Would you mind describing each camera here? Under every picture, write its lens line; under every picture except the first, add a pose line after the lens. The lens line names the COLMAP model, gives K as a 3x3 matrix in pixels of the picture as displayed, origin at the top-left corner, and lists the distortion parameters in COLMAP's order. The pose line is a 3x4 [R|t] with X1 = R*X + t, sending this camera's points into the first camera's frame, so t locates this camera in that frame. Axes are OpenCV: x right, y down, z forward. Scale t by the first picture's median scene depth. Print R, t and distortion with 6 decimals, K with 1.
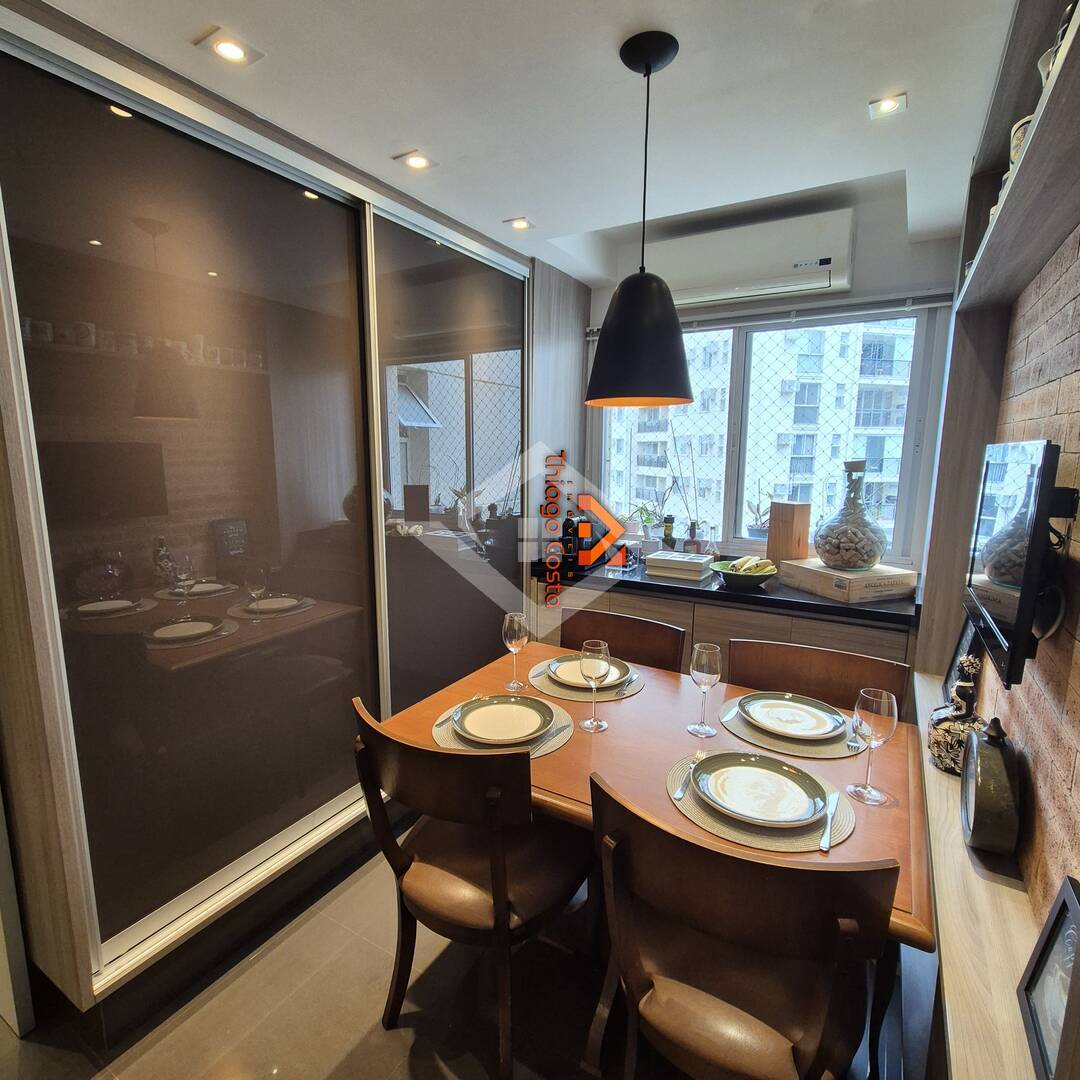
lens RADIAL K [[589.0, 0, 538.4], [0, 589.0, 544.2], [0, 0, 1]] dist [0.002705, 0.002997]
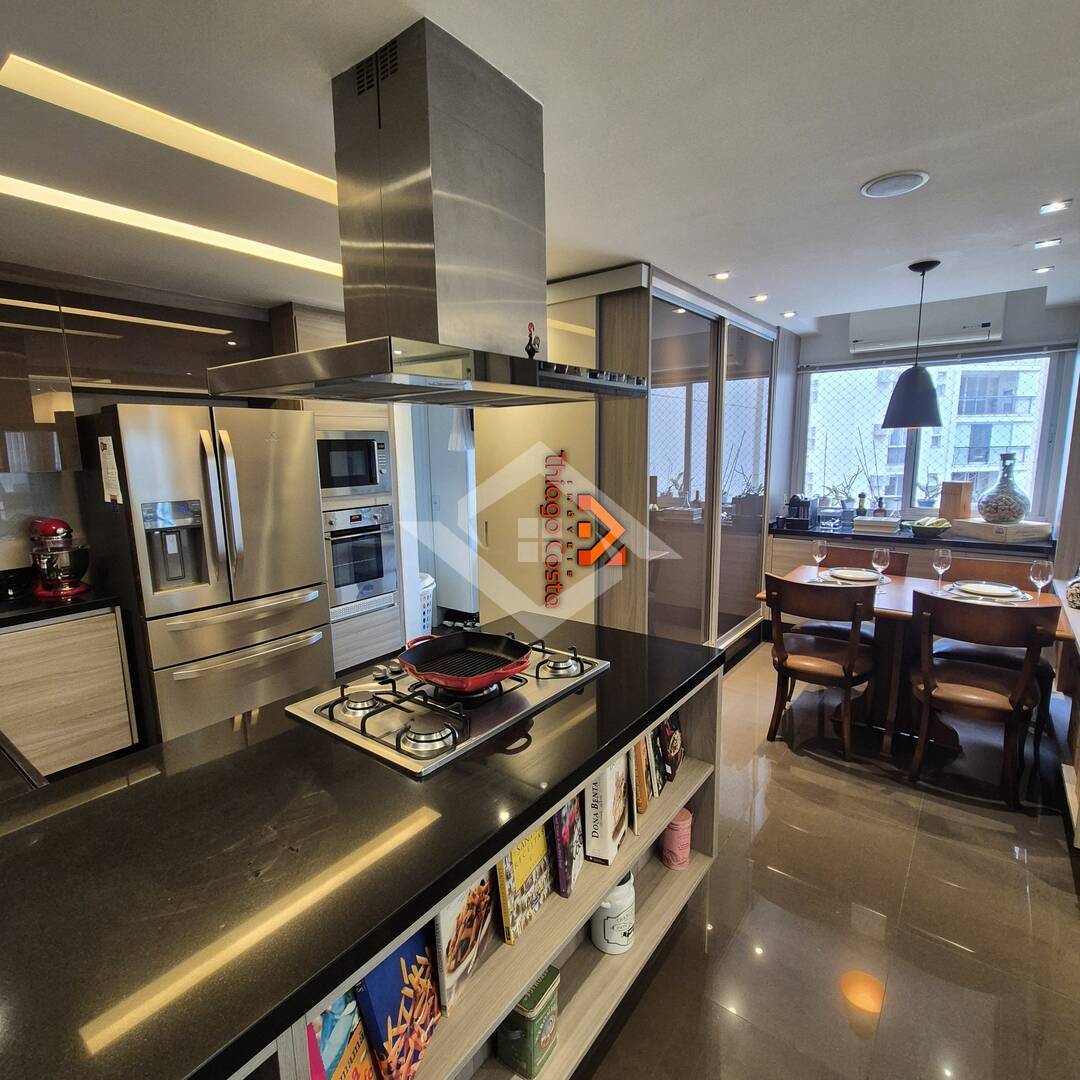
lens RADIAL K [[589.0, 0, 541.7], [0, 589.0, 539.0], [0, 0, 1]] dist [0.002705, 0.002997]
pose [[0.993373, -0.001098, -0.114930, -0.484238], [0.000874, 0.999998, -0.002002, 0.083635], [0.114932, 0.001888, 0.993372, -0.660102]]
